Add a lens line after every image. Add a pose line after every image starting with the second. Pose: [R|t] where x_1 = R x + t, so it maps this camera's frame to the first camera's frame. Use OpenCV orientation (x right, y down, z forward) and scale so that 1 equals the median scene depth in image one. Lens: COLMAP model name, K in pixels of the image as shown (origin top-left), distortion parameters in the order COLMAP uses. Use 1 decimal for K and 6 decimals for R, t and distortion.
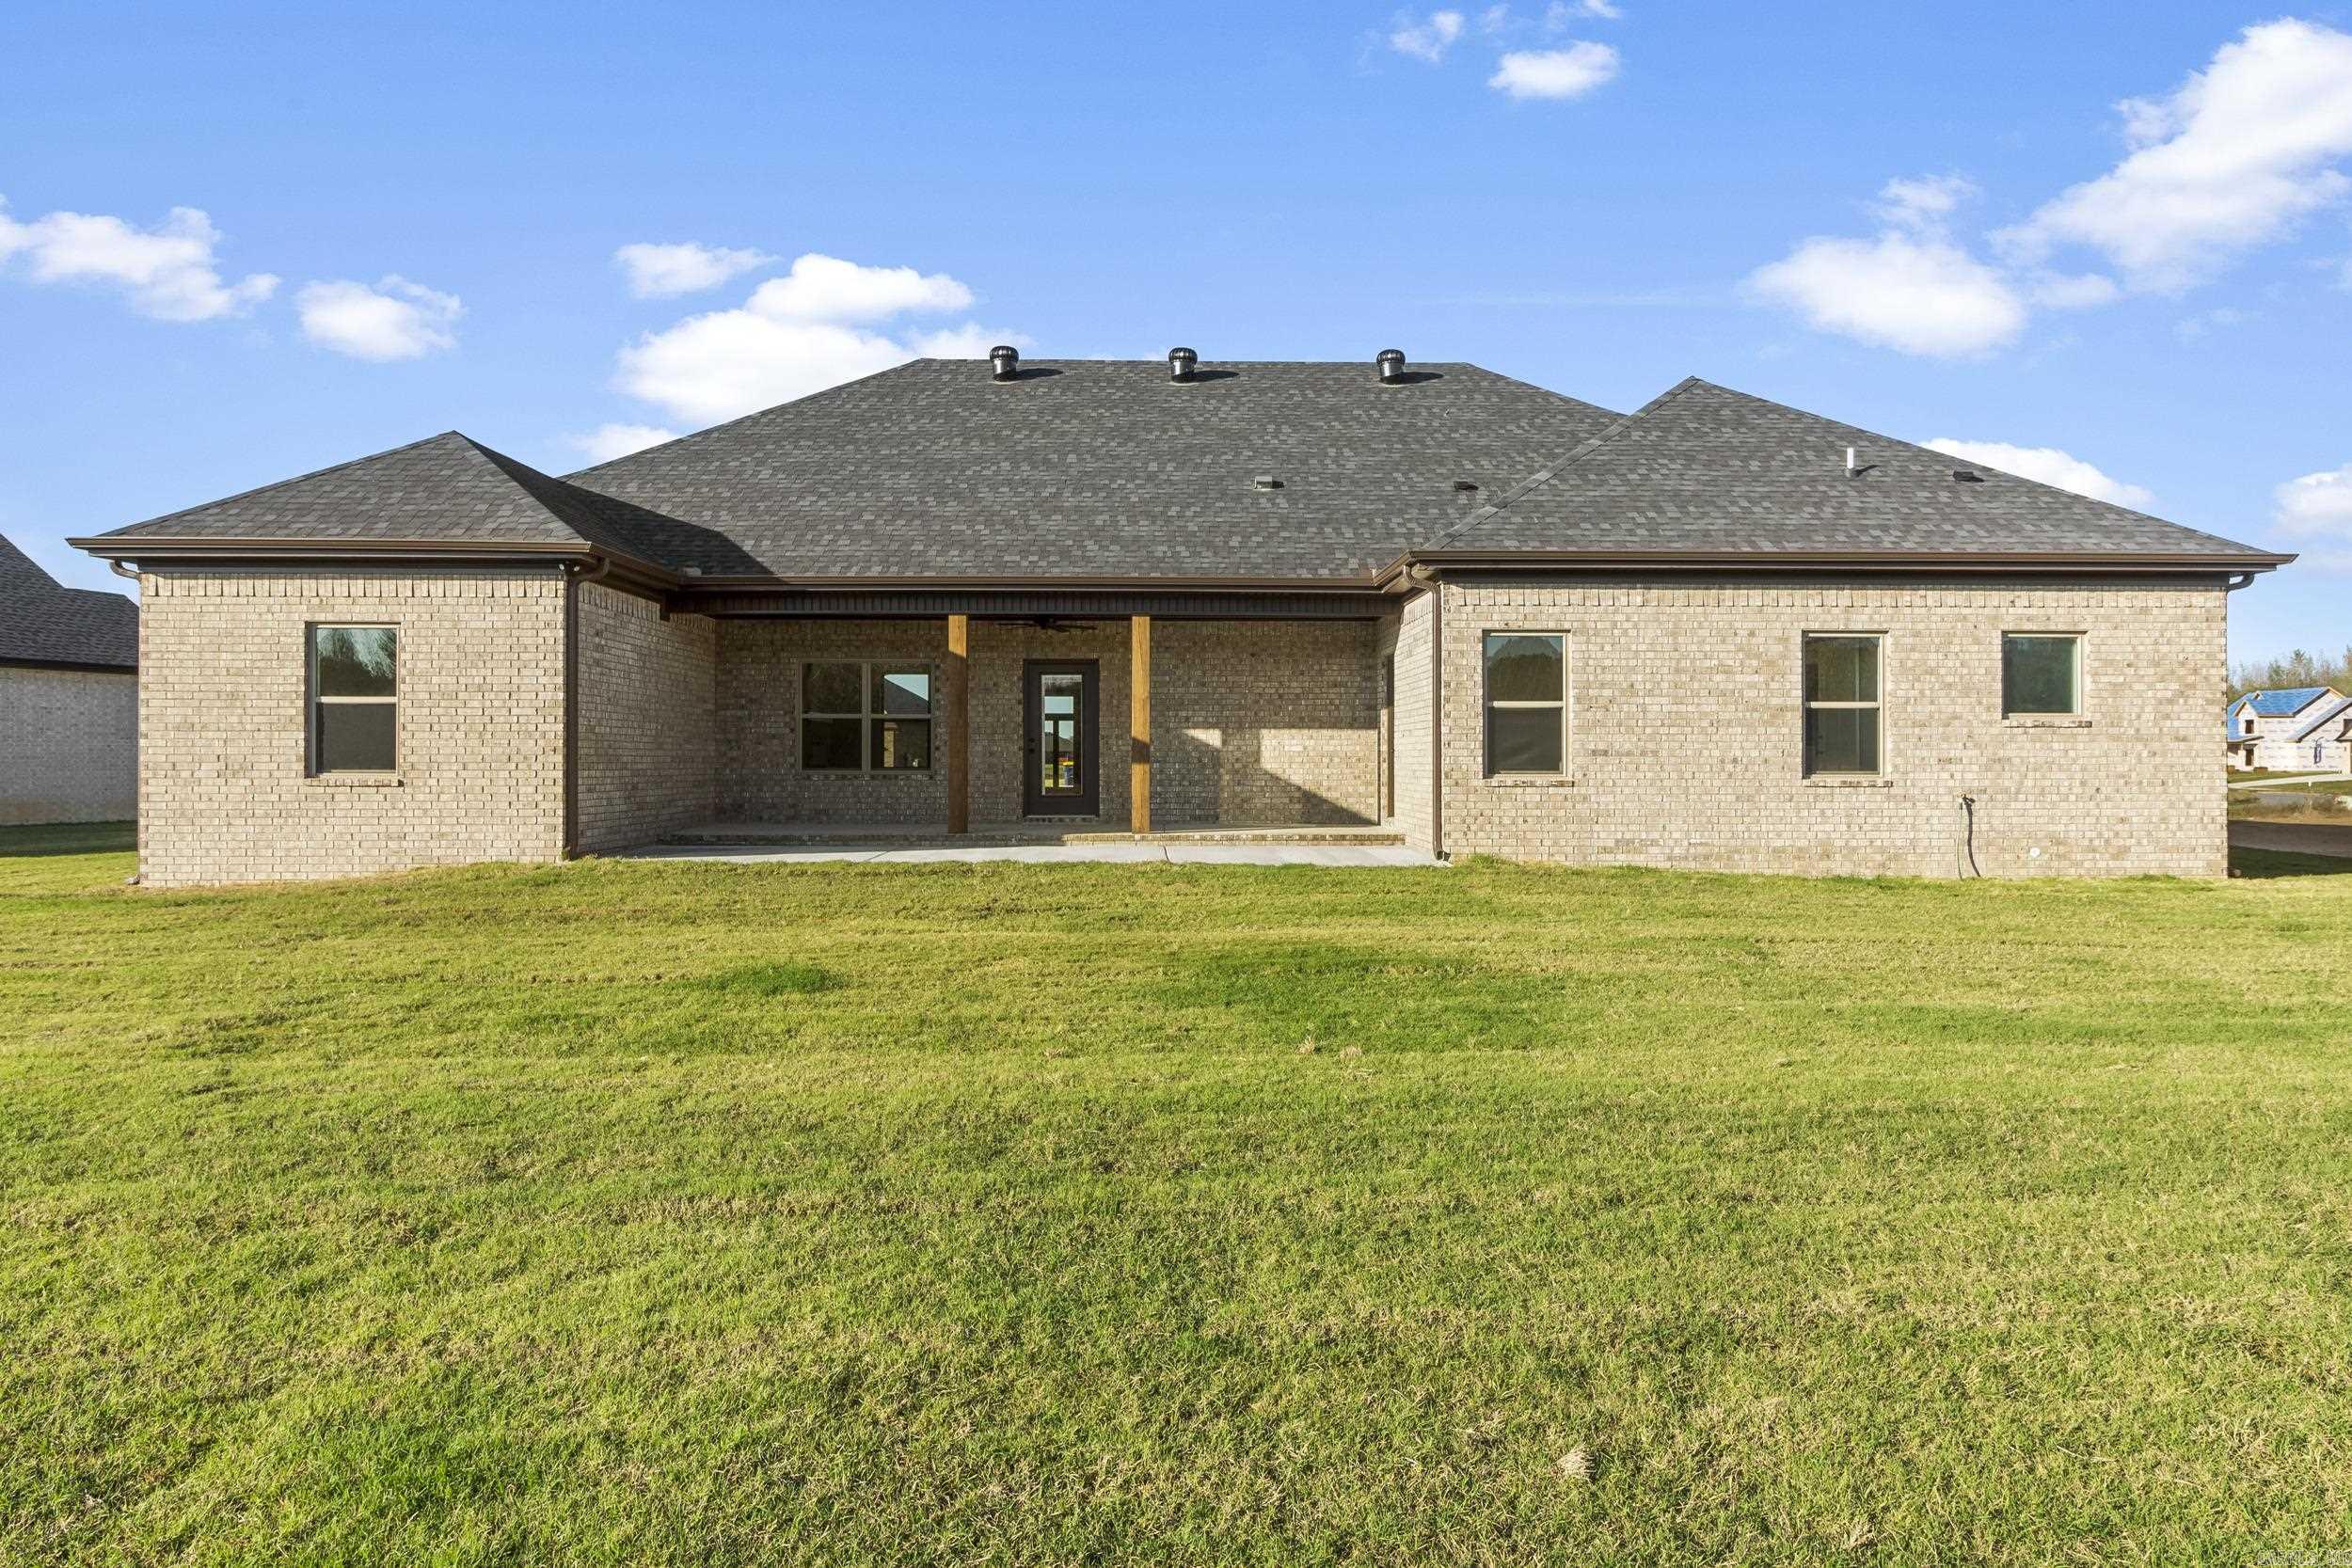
lens RADIAL K [[1436.8, 0, 1176.0], [0, 1436.8, 784.0], [0, 0, 1]] dist [-0.004643, -0.000090]
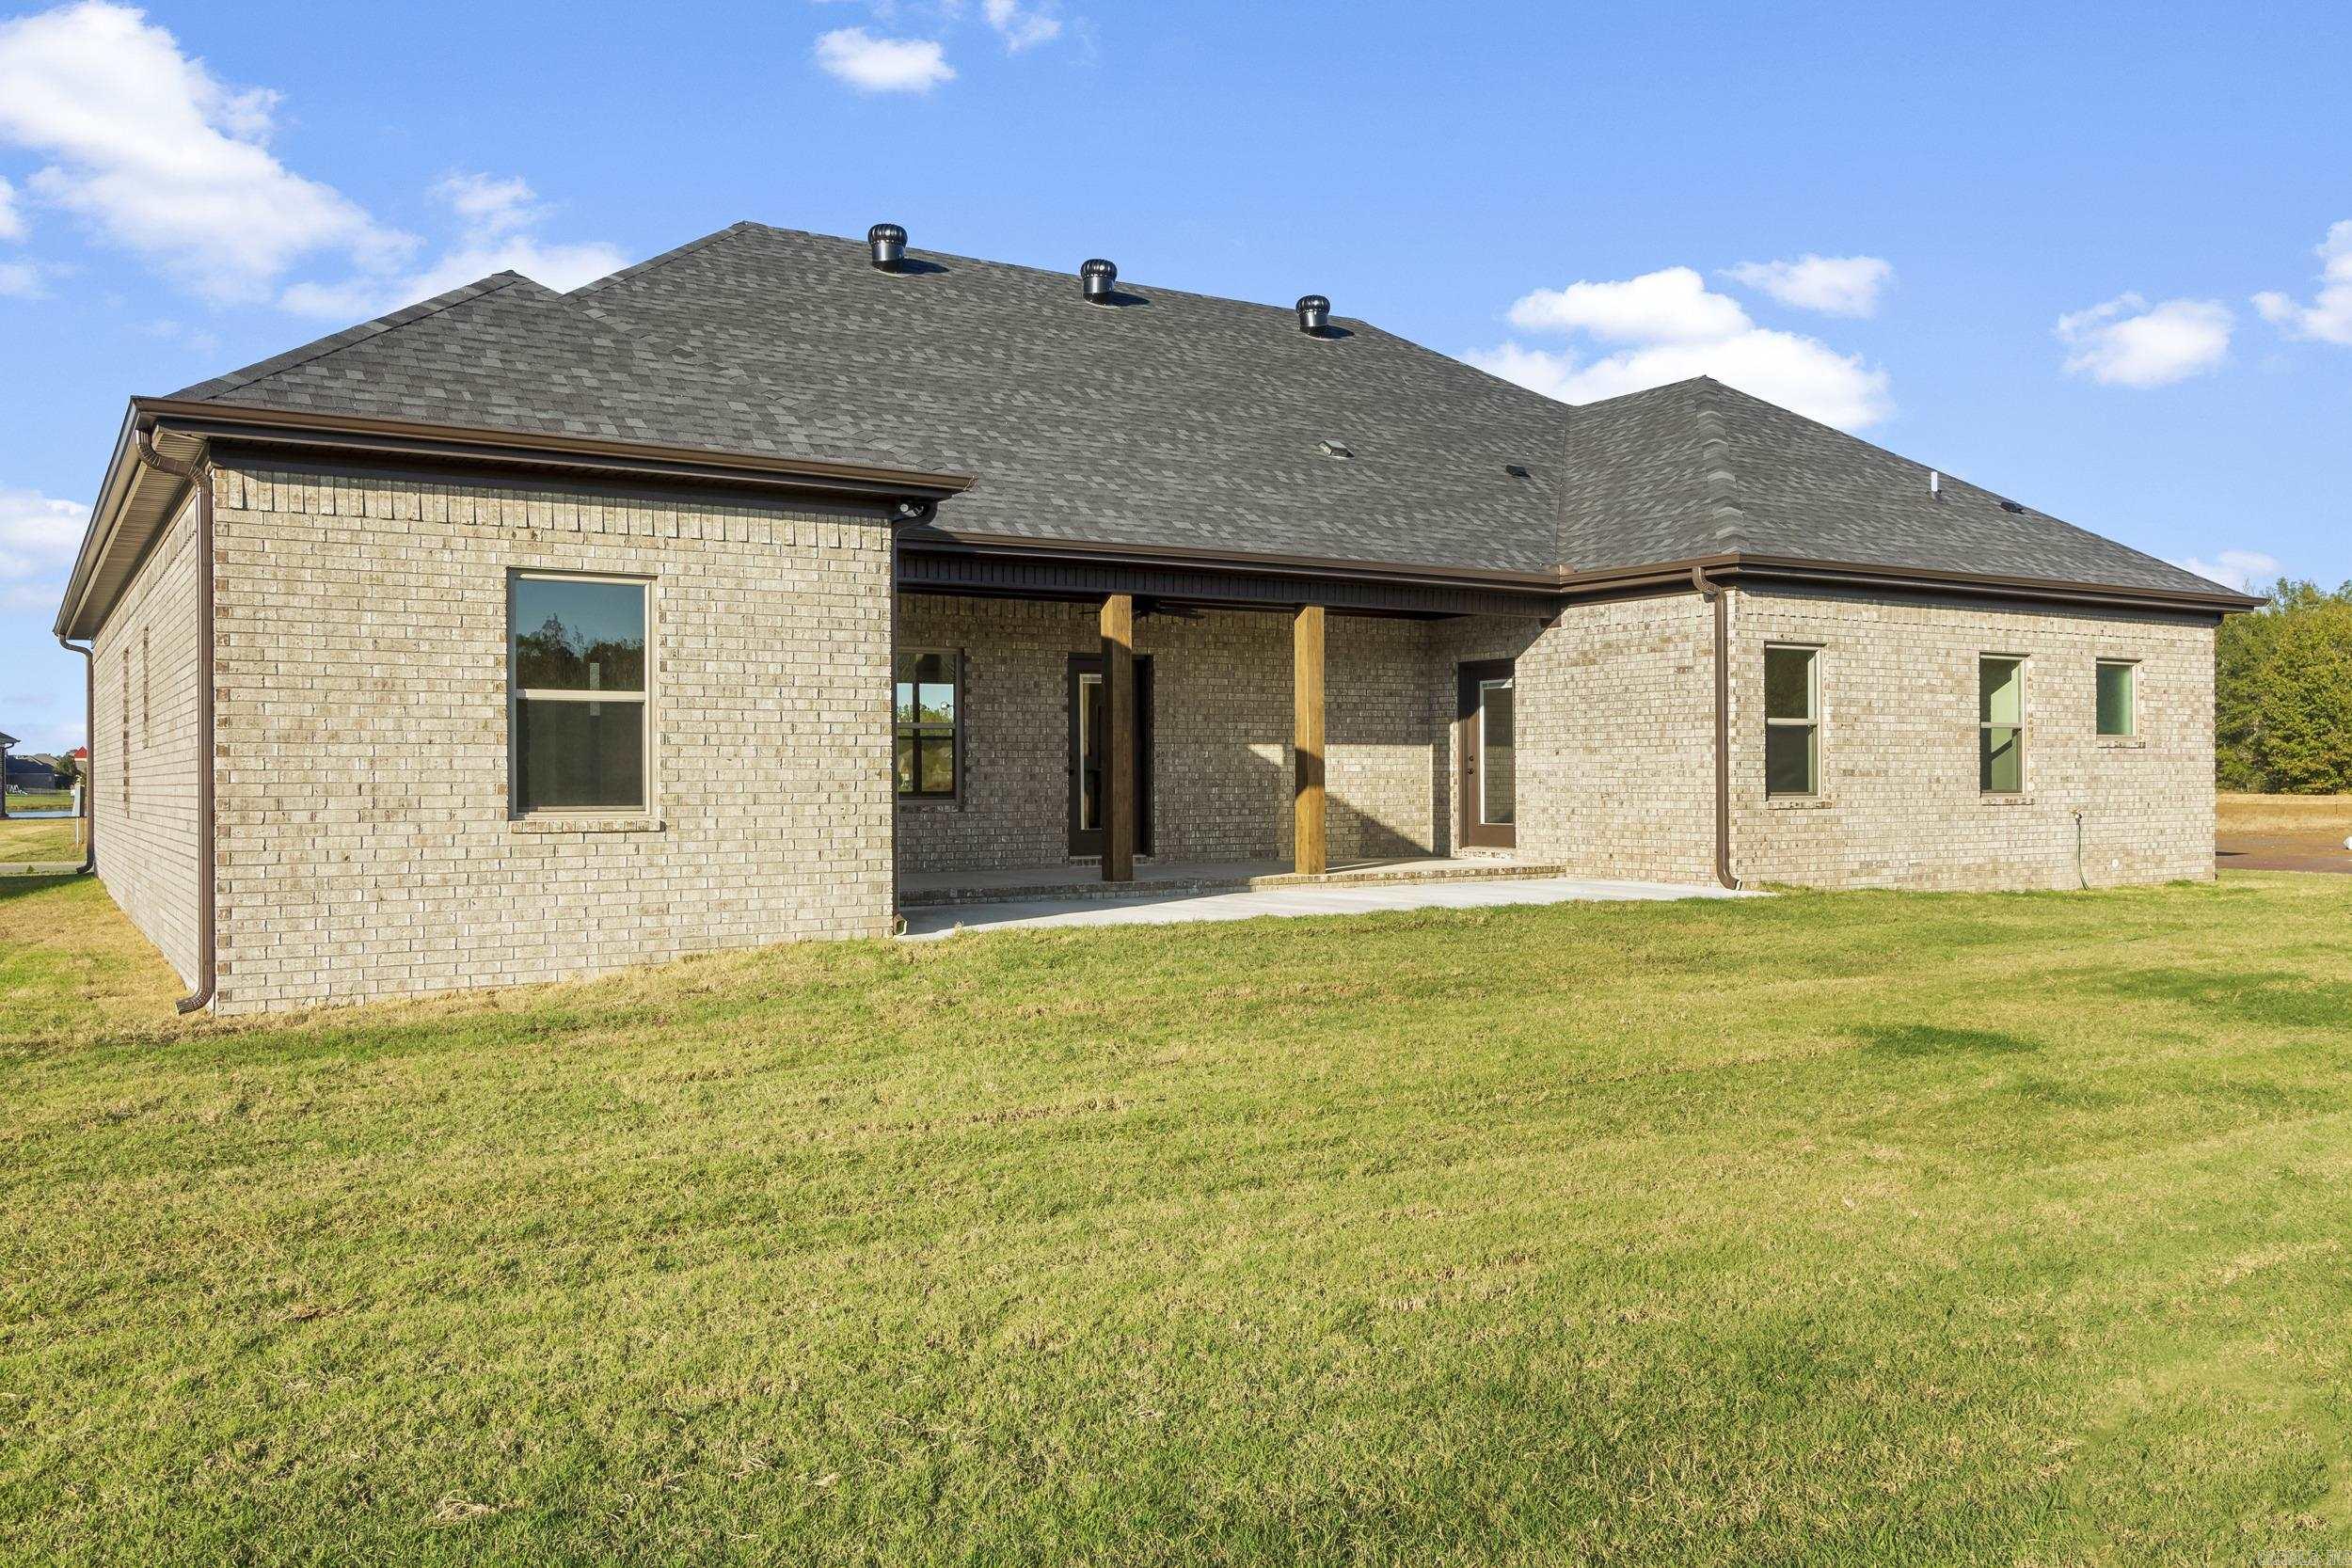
lens RADIAL K [[1868.2, 0, 1176.0], [0, 1868.2, 784.0], [0, 0, 1]] dist [-0.001365, -0.006294]
pose [[0.859198, -0.006484, 0.511602, -0.733634], [0.014207, 0.999836, -0.011188, -0.006402], [-0.511446, 0.016881, 0.859150, 0.154228]]
